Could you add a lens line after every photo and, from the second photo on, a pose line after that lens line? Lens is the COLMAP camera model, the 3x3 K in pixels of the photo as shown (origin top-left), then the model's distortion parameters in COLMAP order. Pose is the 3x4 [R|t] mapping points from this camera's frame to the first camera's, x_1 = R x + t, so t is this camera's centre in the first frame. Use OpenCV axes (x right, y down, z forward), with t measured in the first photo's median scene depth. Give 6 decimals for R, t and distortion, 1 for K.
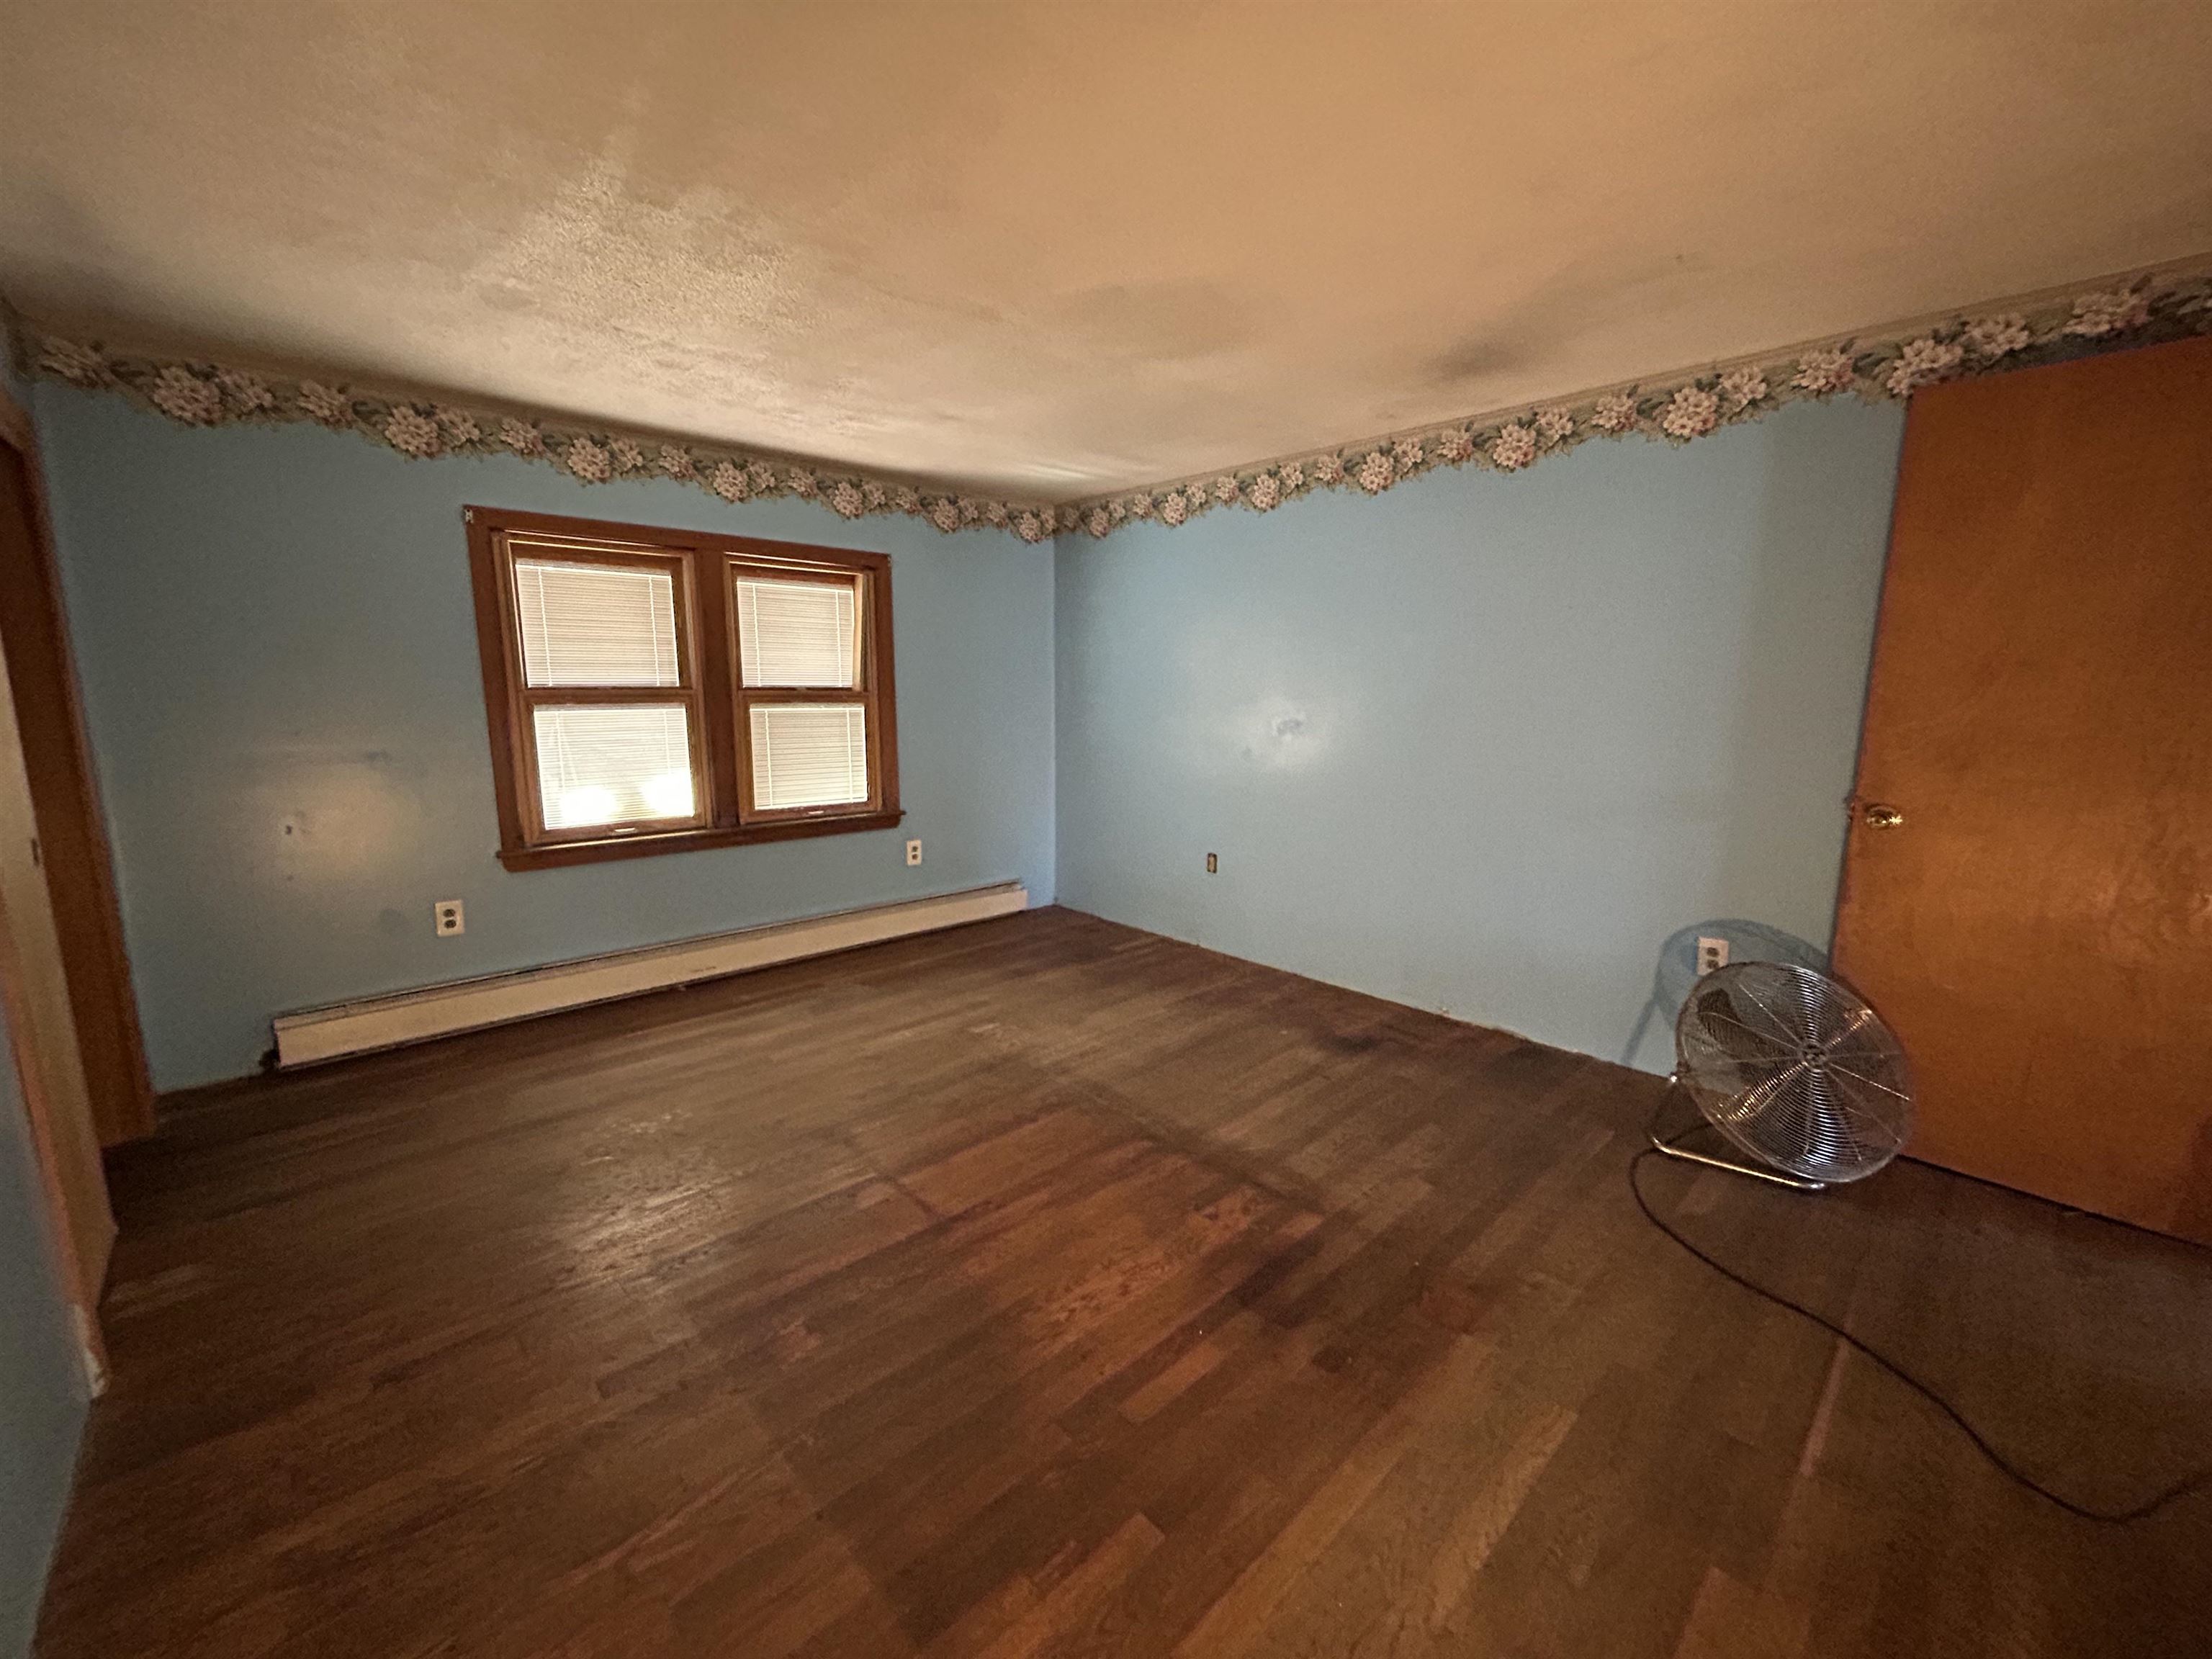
lens RADIAL K [[871.8, 0, 1106.0], [0, 871.8, 829.5], [0, 0, 1]] dist [-0.000566, 0.000568]
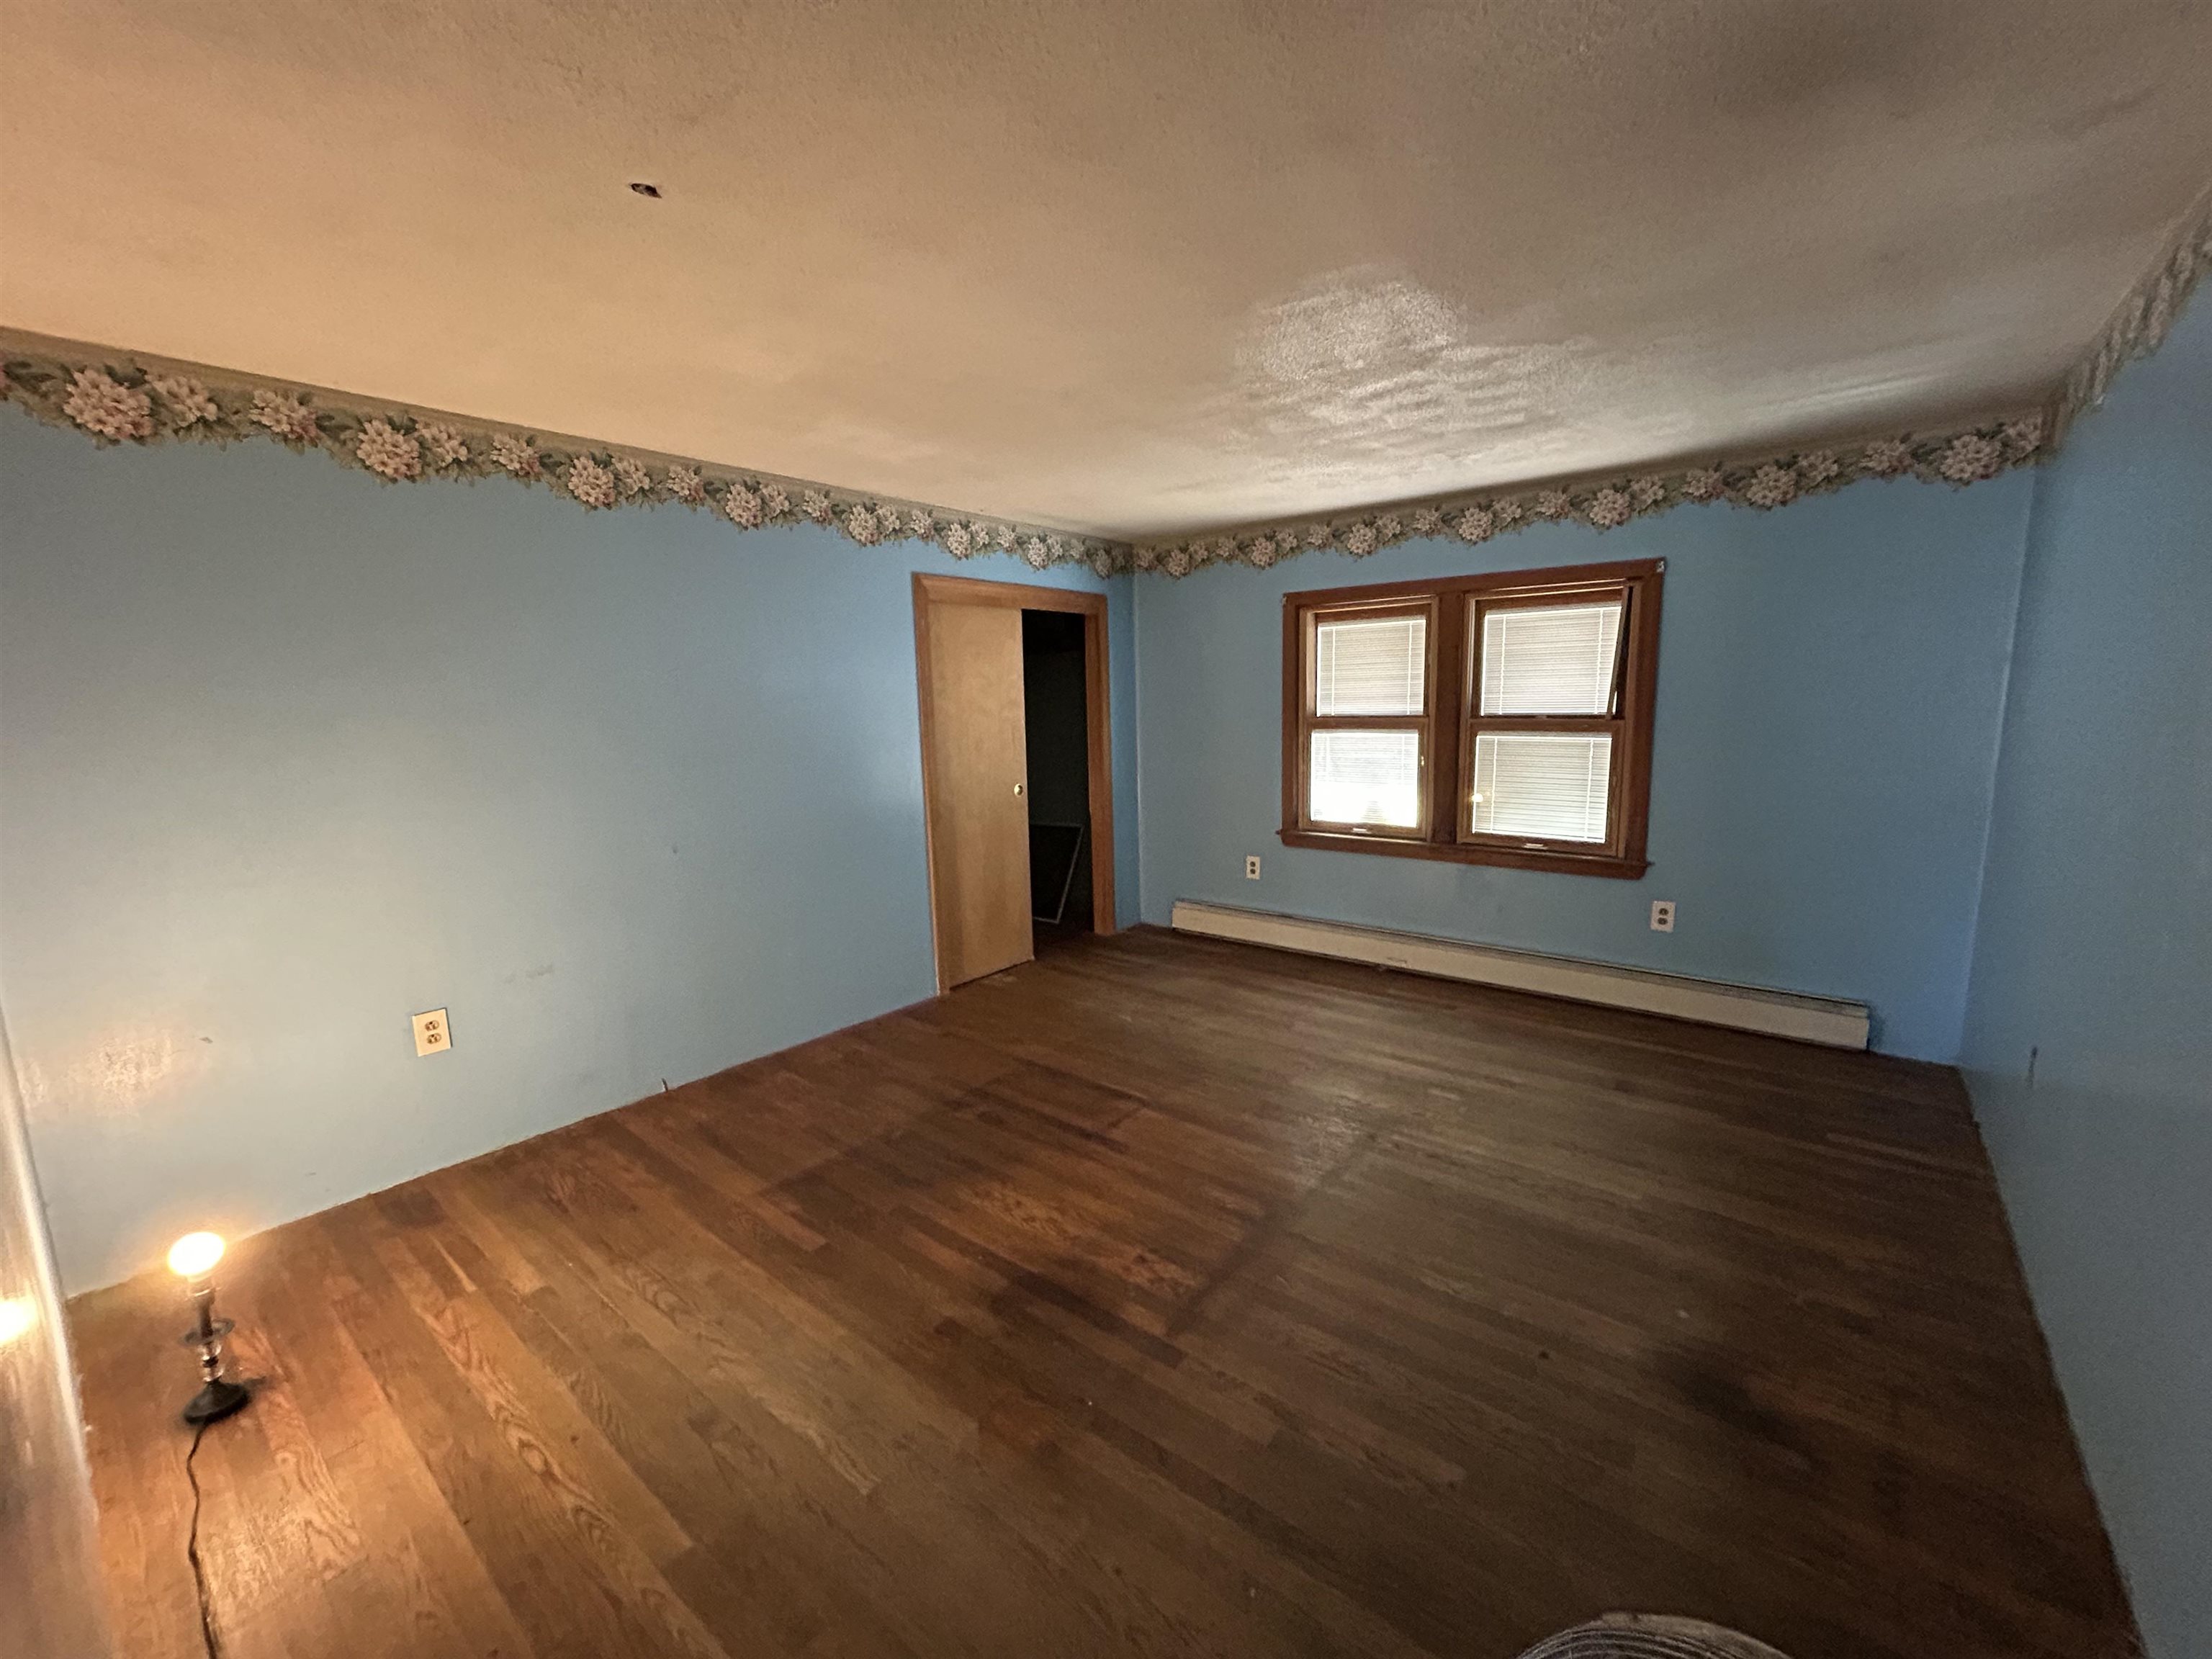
lens RADIAL K [[871.8, 0, 1106.0], [0, 871.8, 829.5], [0, 0, 1]] dist [-0.000566, 0.000568]
pose [[0.157216, 0.140741, -0.977484, 0.627031], [-0.143352, 0.982562, 0.118416, -0.097711], [0.977105, 0.121507, 0.174650, 0.436343]]
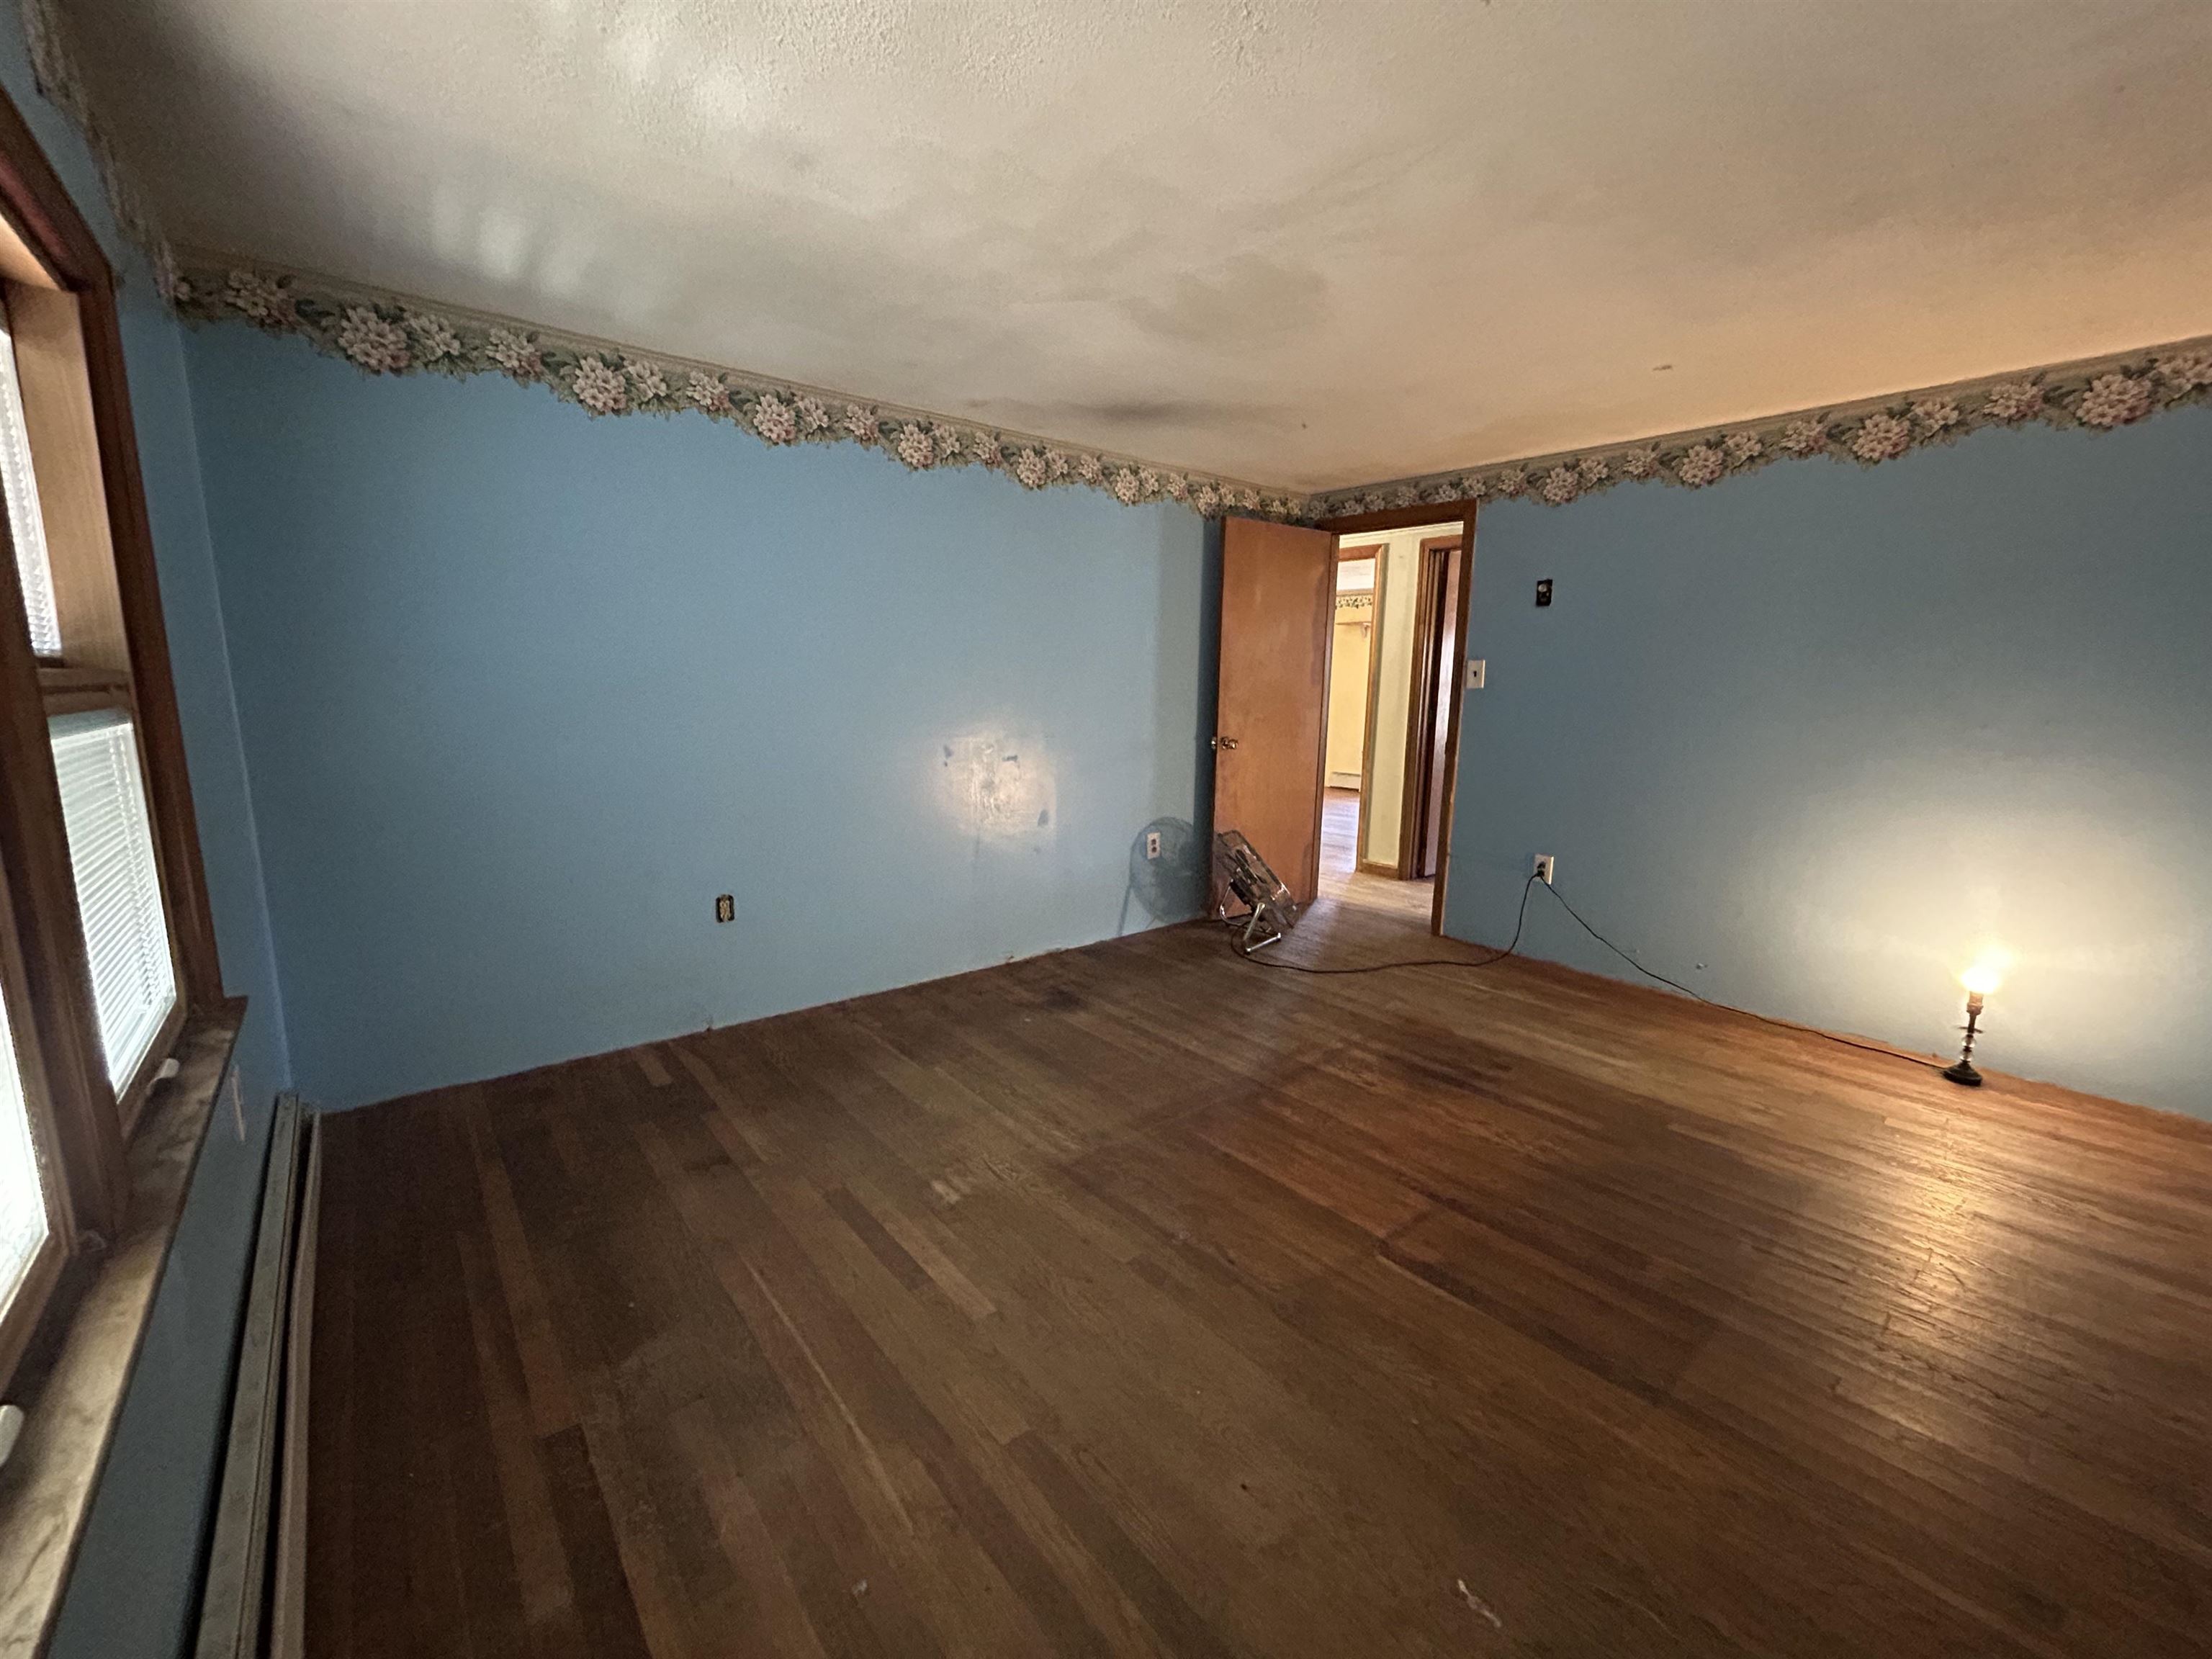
lens RADIAL K [[927.2, 0, 1057.3], [0, 927.2, 829.9], [0, 0, 1]] dist [0.023449, 0.000304]
pose [[0.080426, -0.171928, 0.981821, -0.736932], [0.147649, 0.976200, 0.158849, -0.132093], [-0.985764, 0.132190, 0.103897, 0.765735]]
